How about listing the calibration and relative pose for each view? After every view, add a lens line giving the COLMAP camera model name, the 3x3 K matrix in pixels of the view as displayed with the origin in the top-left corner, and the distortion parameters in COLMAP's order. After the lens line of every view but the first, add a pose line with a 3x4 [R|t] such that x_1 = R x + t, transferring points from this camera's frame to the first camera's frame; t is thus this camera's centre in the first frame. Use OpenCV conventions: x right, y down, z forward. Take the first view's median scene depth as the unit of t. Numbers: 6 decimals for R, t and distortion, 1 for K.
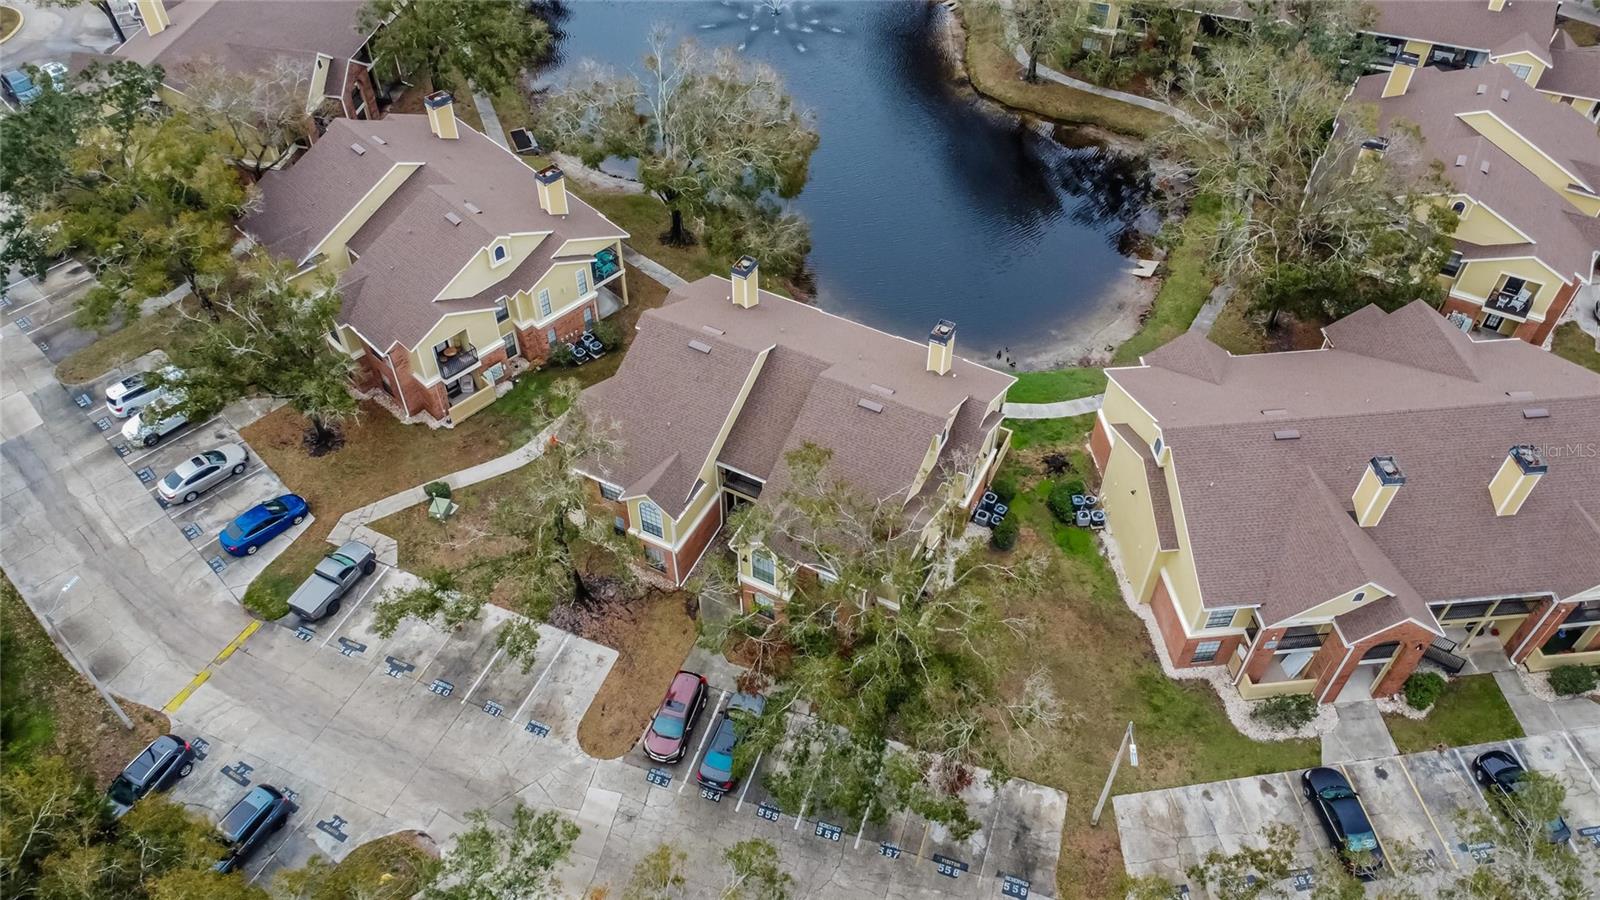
lens RADIAL K [[1162.9, 0, 800.0], [0, 1162.9, 450.0], [0, 0, 1]] dist [0.008516, 0.000283]
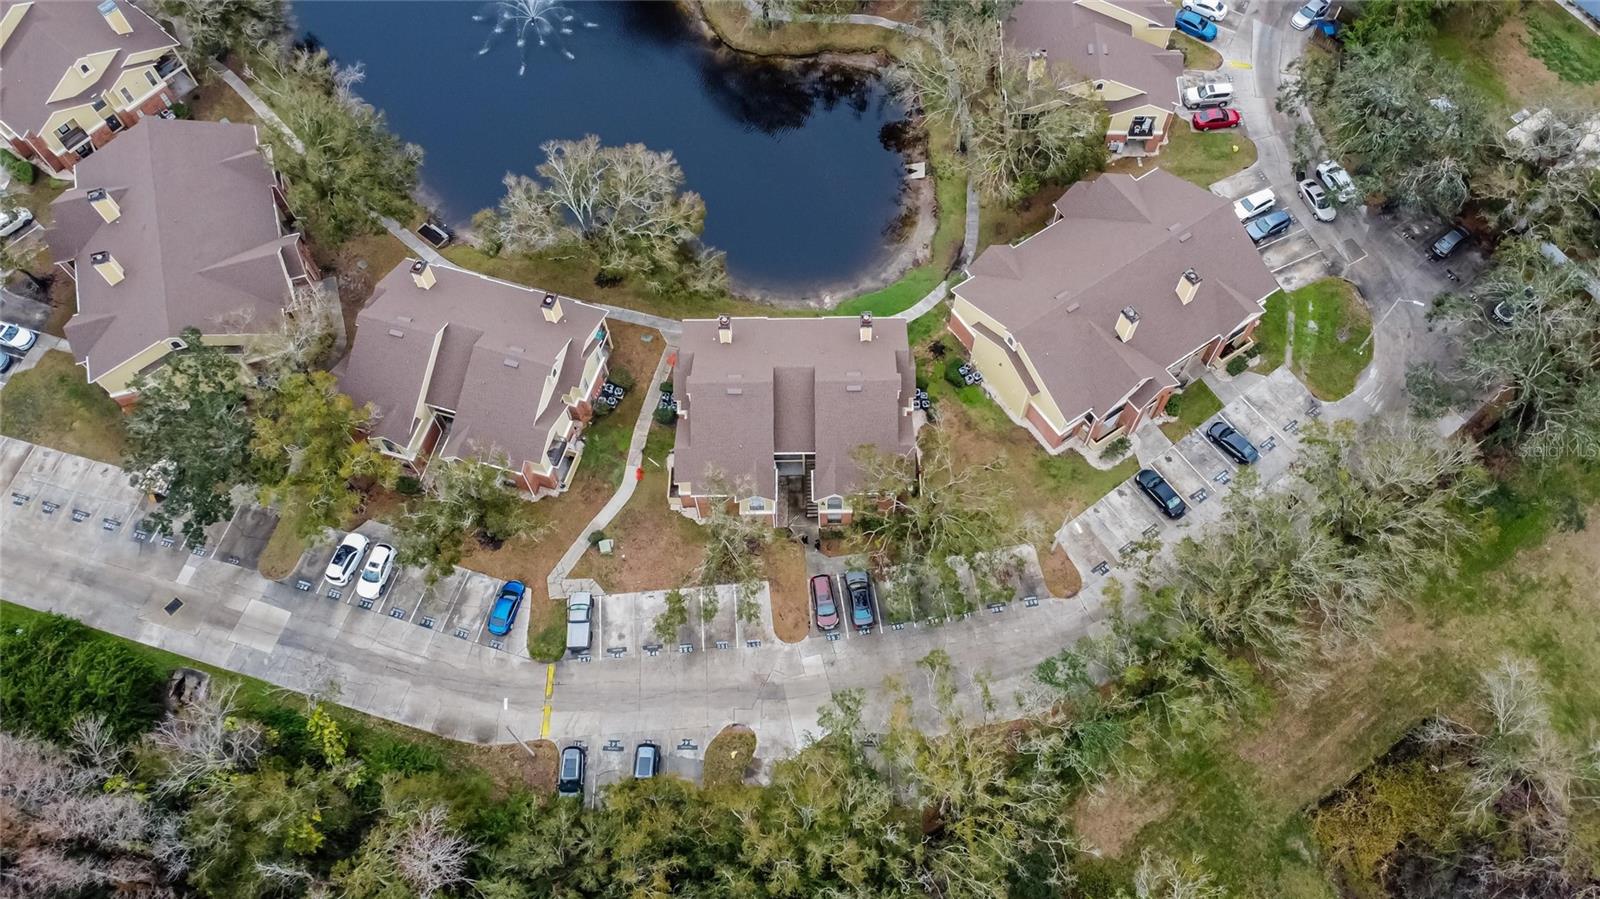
lens RADIAL K [[1246.6, 0, 800.0], [0, 1246.6, 449.5], [0, 0, 1]] dist [-0.004828, -0.001387]
pose [[0.882124, -0.426812, 0.199218, -0.397176], [0.348895, 0.876235, 0.332392, -0.577730], [-0.316431, -0.223705, 0.921861, -0.626456]]
